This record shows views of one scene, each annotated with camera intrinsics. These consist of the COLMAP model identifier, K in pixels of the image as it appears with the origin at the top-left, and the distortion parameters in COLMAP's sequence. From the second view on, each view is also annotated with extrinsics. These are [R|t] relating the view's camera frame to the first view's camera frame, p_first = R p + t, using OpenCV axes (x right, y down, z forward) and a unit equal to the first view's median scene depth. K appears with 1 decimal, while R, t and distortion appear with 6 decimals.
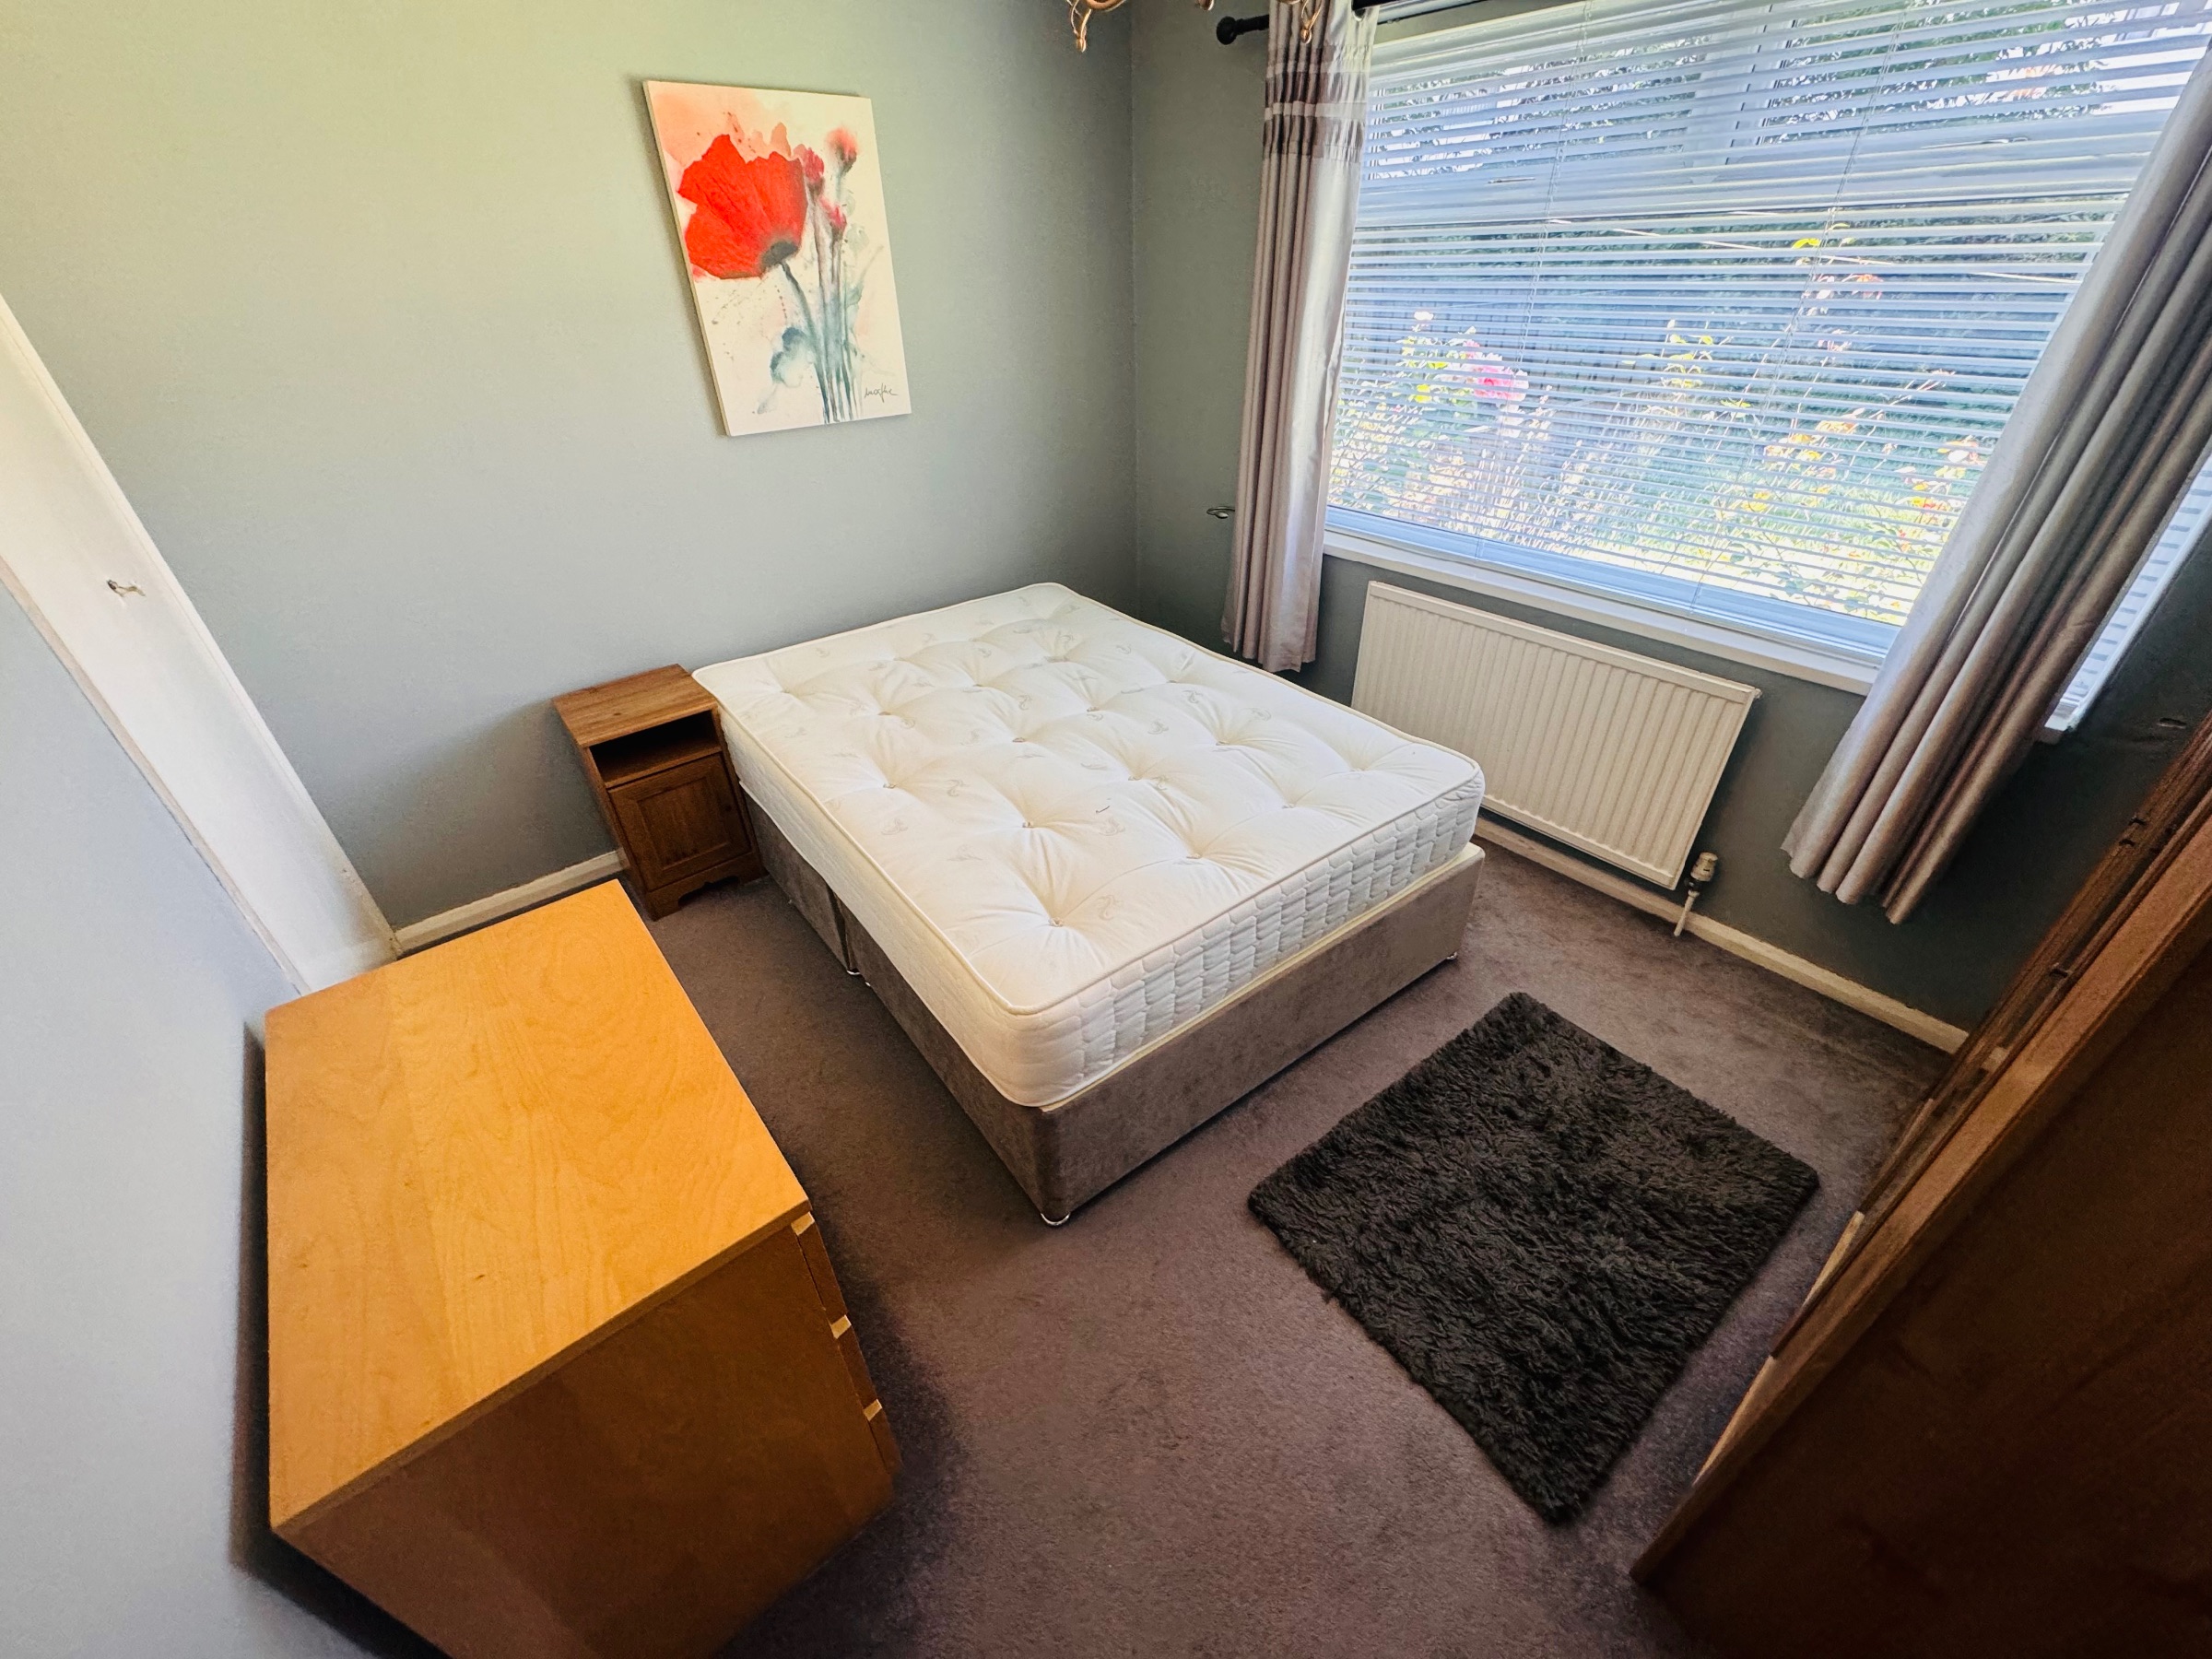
lens RADIAL K [[899.2, 0, 1095.4], [0, 899.2, 818.0], [0, 0, 1]] dist [-0.001721, 0.000167]
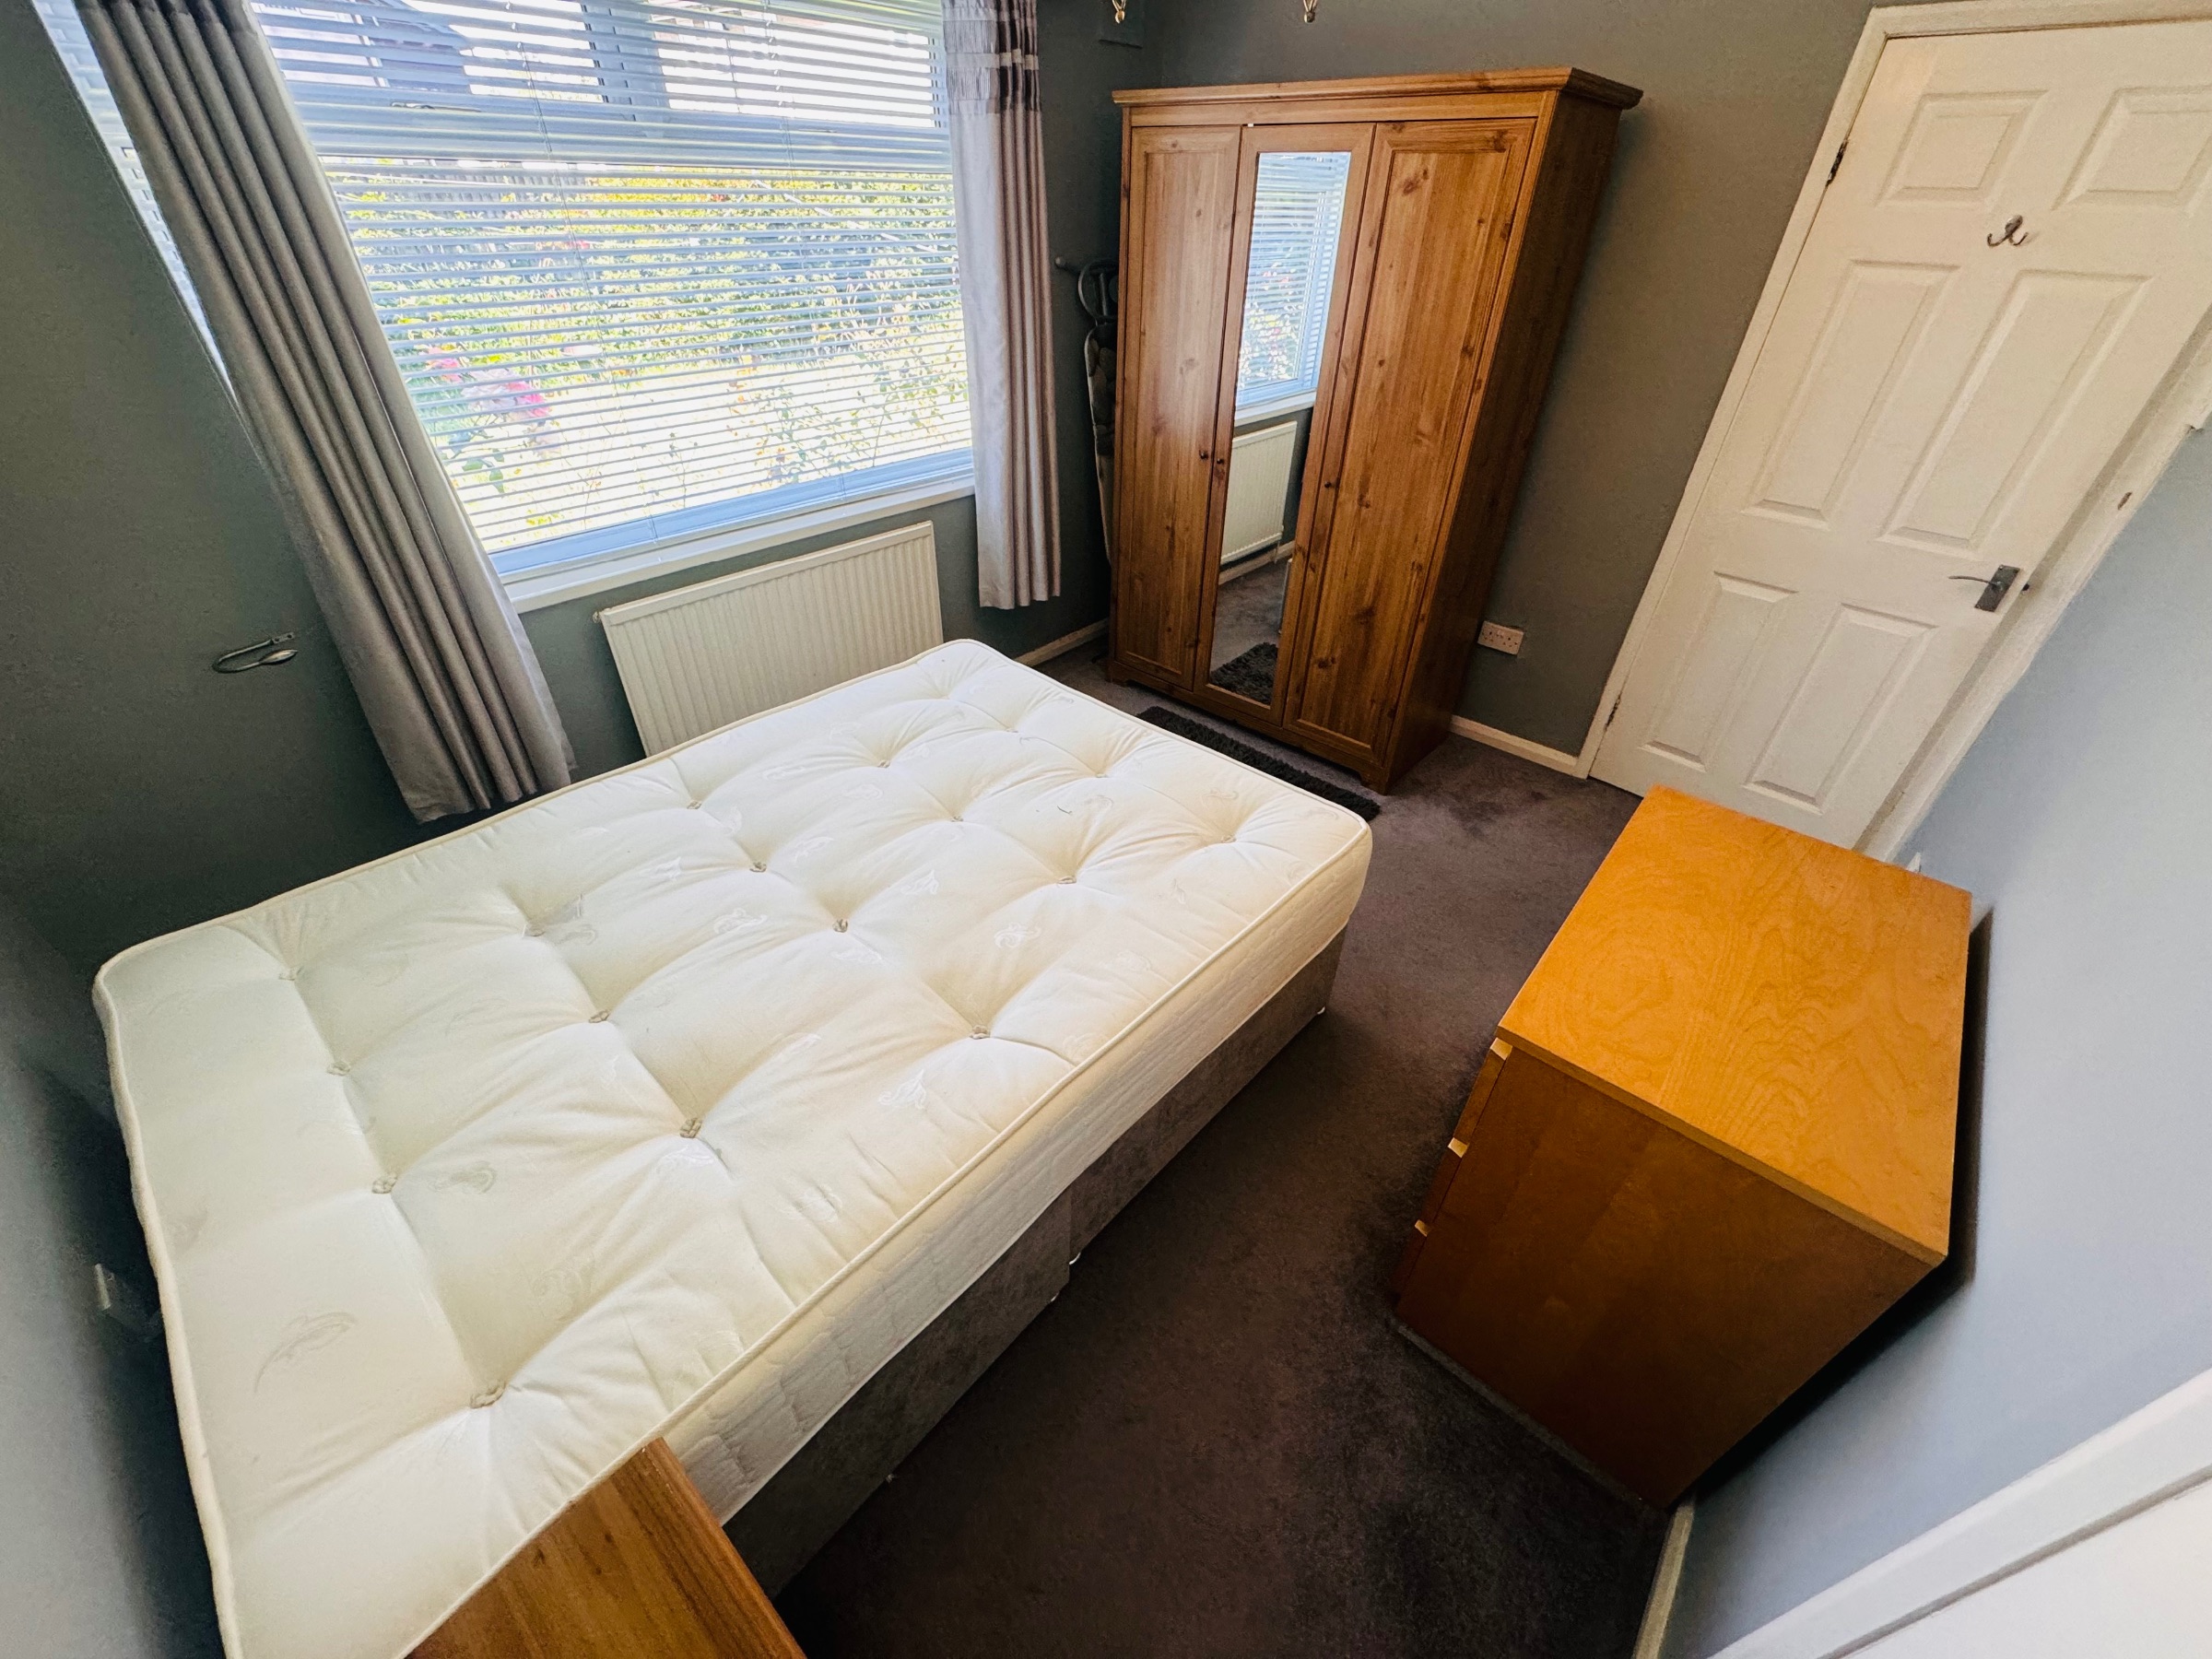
lens RADIAL K [[899.2, 0, 1095.4], [0, 899.2, 818.0], [0, 0, 1]] dist [-0.001721, 0.000167]
pose [[-0.174575, -0.546915, 0.818785, -0.633165], [0.513803, 0.658765, 0.549577, -0.416936], [-0.839958, 0.516637, 0.166003, 0.679607]]
